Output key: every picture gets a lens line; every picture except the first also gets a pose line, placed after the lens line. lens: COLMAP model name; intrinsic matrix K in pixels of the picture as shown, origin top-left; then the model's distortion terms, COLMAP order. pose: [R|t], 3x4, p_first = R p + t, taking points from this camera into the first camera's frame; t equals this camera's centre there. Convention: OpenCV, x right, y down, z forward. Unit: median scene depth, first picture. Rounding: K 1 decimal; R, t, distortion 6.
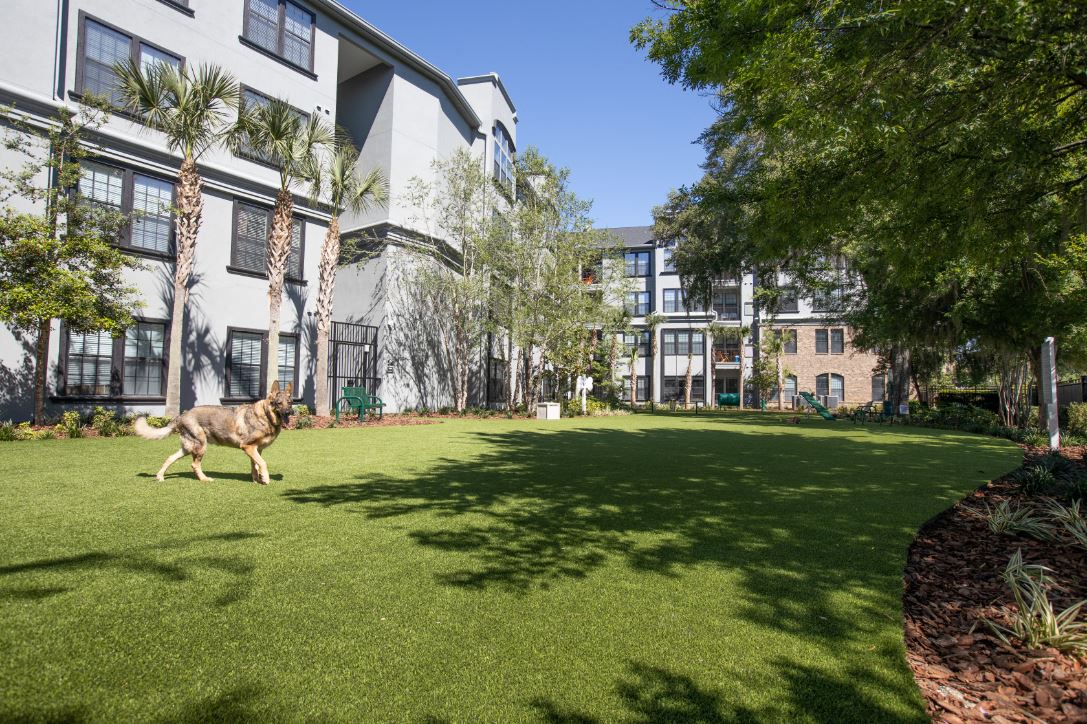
lens RADIAL K [[596.8, 0, 566.5], [0, 596.8, 389.9], [0, 0, 1]] dist [-0.067224, 0.058839]
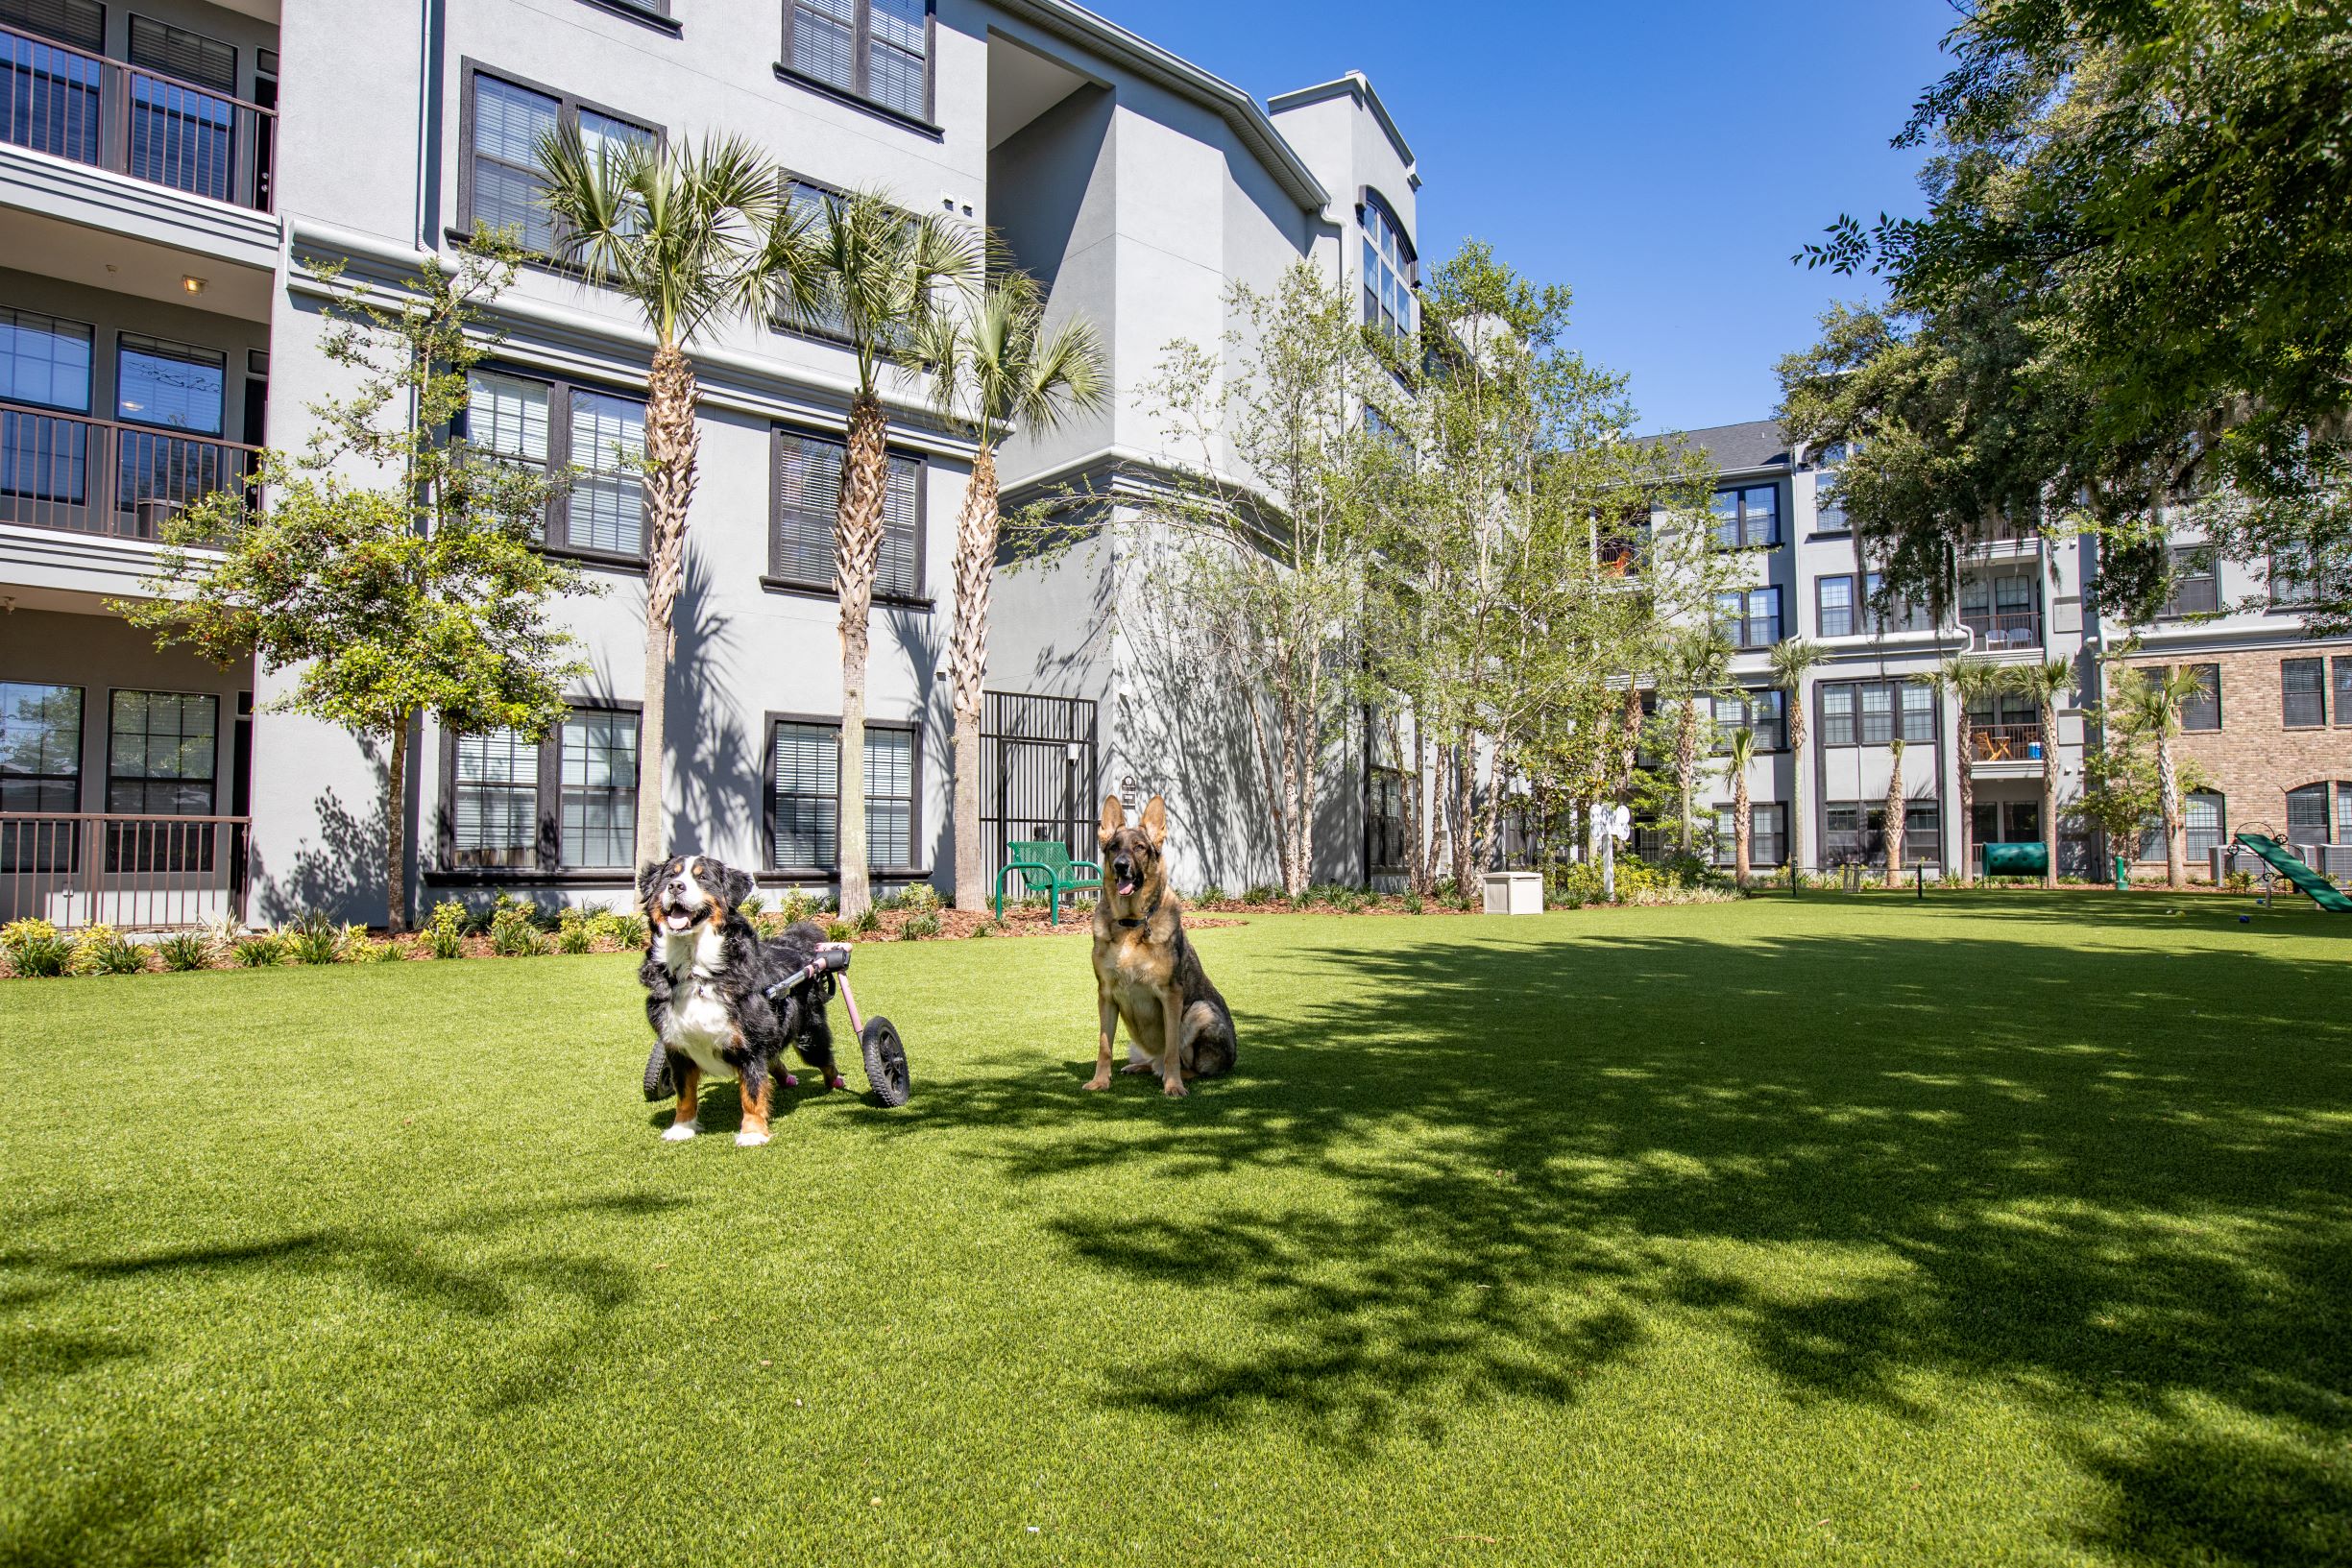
lens RADIAL K [[1291.3, 0, 1225.9], [0, 1291.3, 844.4], [0, 0, 1]] dist [-0.067224, 0.058839]
pose [[0.961629, -0.023338, -0.273360, 0.022660], [0.020092, 0.999691, -0.014665, 0.013191], [0.273618, 0.008610, 0.961800, 0.147064]]
